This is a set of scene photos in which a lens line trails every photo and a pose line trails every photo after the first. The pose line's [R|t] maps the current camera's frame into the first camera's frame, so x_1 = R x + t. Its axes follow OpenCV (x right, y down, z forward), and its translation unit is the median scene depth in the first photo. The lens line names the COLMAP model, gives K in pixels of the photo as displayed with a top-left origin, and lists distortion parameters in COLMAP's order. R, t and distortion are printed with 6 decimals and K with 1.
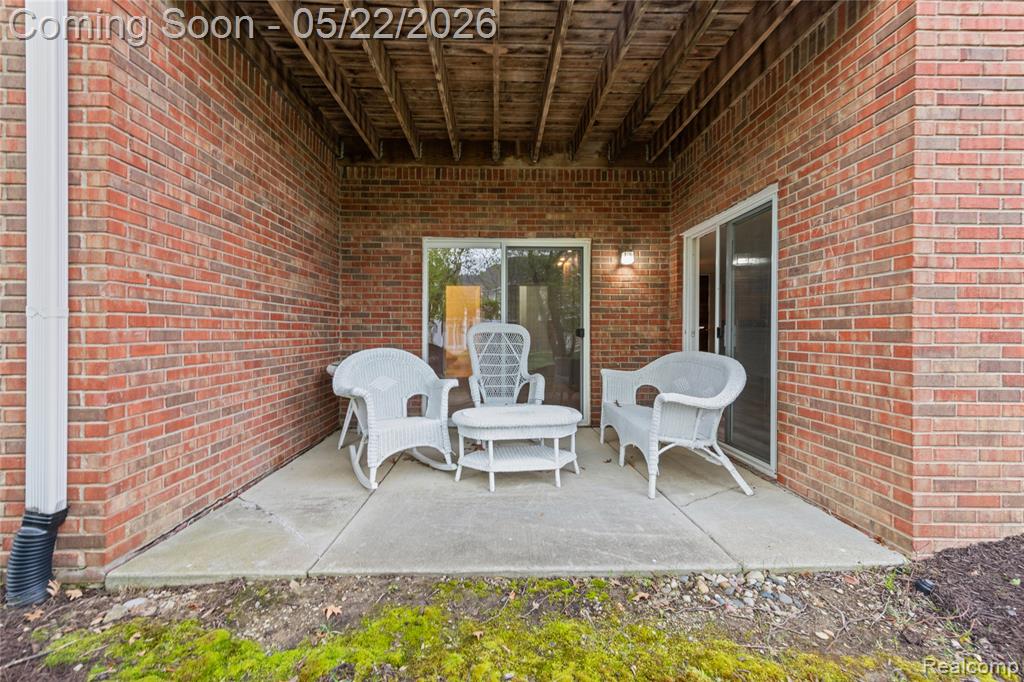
lens RADIAL K [[405.8, 0, 506.6], [0, 405.8, 326.1], [0, 0, 1]] dist [0.016874, -0.005079]
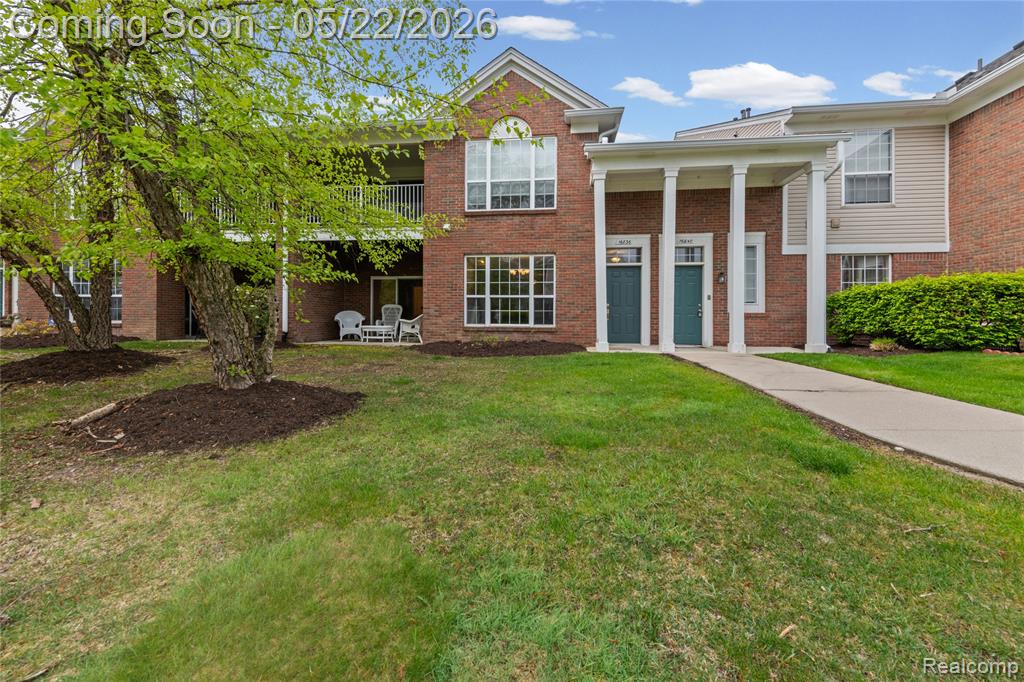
lens RADIAL K [[405.8, 0, 494.0], [0, 405.8, 315.0], [0, 0, 1]] dist [0.016874, -0.005079]
pose [[0.987533, 0.003016, -0.157384, 1.920597], [-0.001770, 0.999966, 0.008063, 0.073041], [0.157403, -0.007684, 0.987505, -2.951173]]
